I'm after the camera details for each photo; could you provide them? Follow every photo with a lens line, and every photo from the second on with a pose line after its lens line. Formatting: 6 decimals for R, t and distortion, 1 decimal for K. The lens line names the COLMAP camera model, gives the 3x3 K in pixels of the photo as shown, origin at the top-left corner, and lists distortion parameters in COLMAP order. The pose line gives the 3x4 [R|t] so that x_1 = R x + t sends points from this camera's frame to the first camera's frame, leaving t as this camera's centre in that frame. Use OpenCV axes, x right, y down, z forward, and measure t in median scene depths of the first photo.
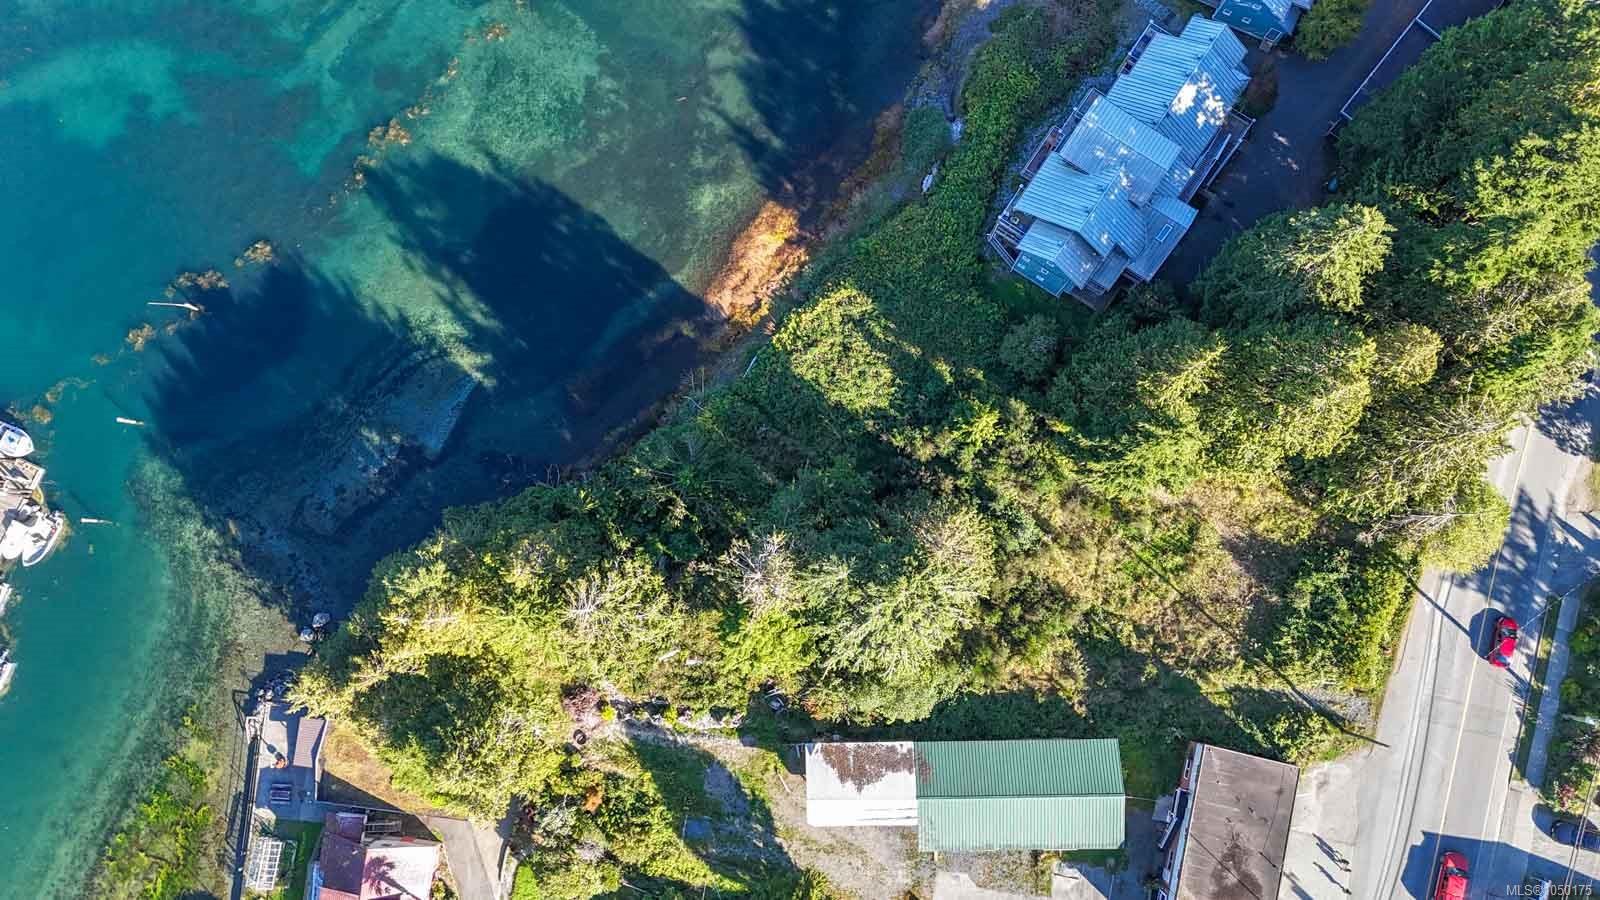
lens RADIAL K [[1203.5, 0, 798.9], [0, 1203.5, 447.2], [0, 0, 1]] dist [0.081194, -0.078629]
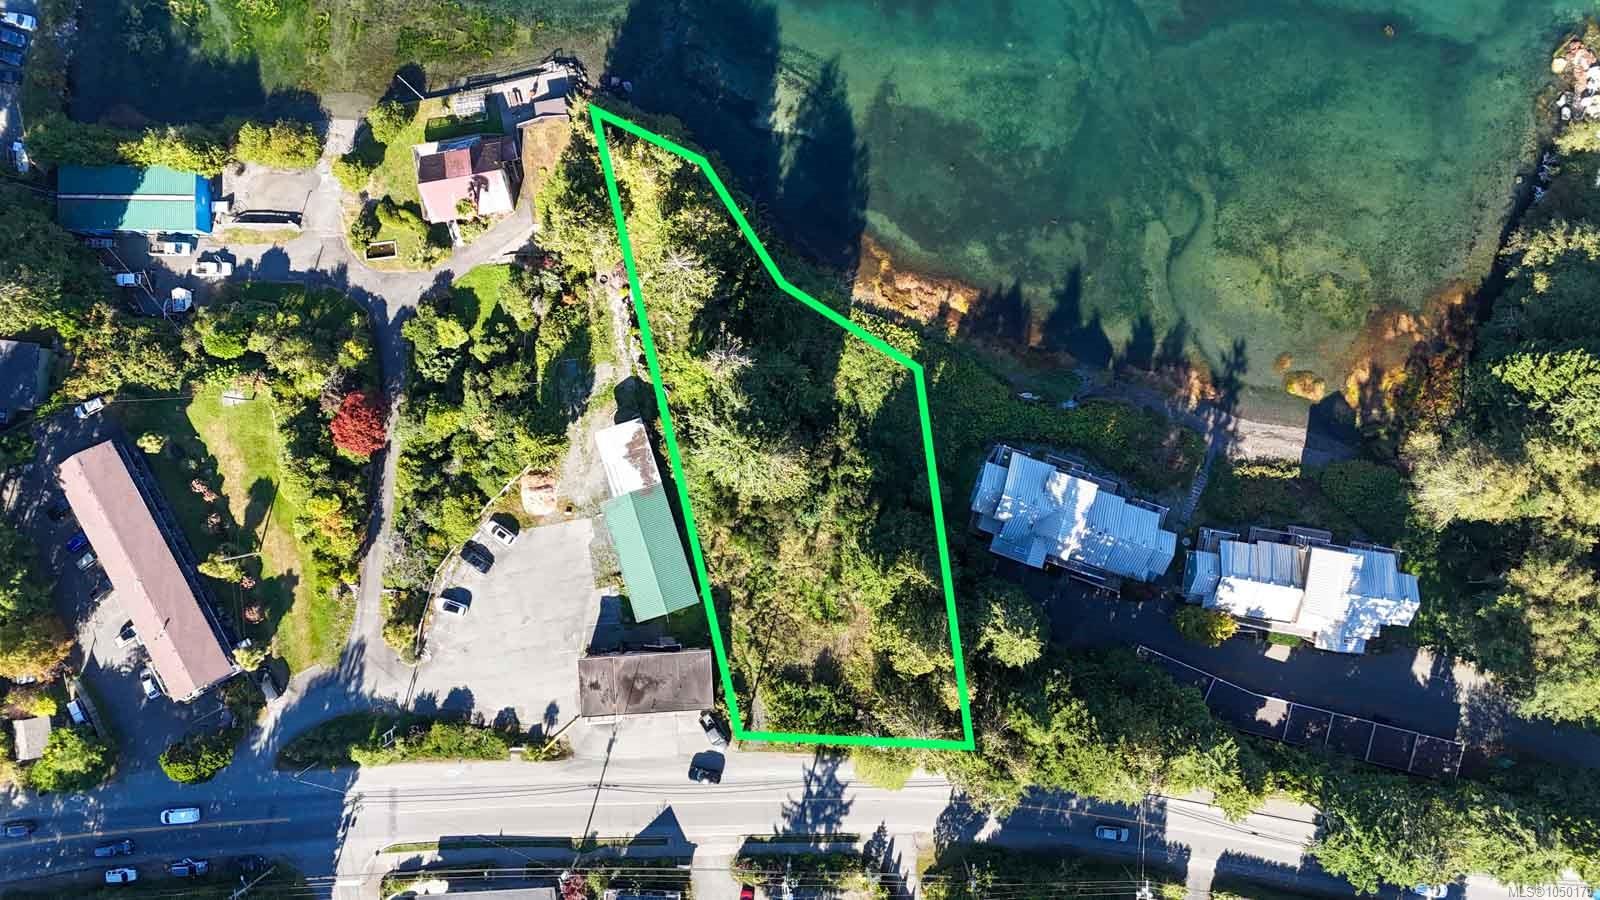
lens RADIAL K [[1203.5, 0, 794.6], [0, 1203.5, 454.0], [0, 0, 1]] dist [0.081194, -0.078629]
pose [[0.280233, 0.959534, 0.027646, 0.060184], [-0.953183, 0.274738, 0.126337, -0.127502], [0.113630, -0.061755, 0.991602, -0.518449]]
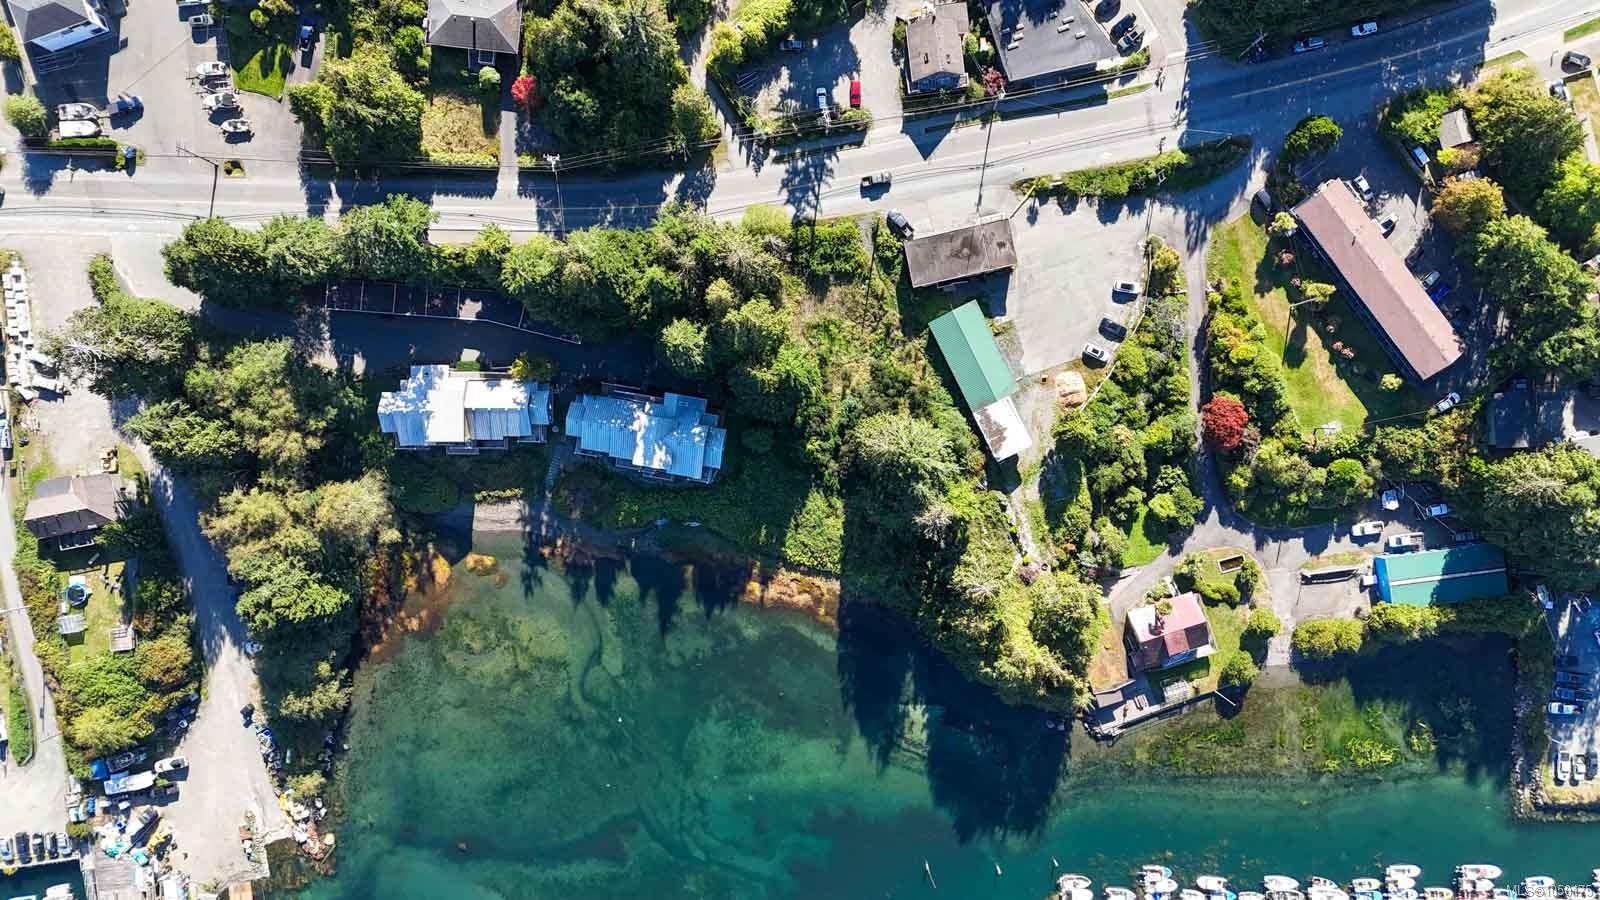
lens RADIAL K [[1203.5, 0, 797.3], [0, 1203.5, 442.7], [0, 0, 1]] dist [0.081194, -0.078629]
pose [[-0.421211, -0.906293, 0.034843, 0.097332], [0.905636, -0.418208, 0.070180, -0.167861], [-0.049032, 0.061115, 0.996926, -0.901898]]
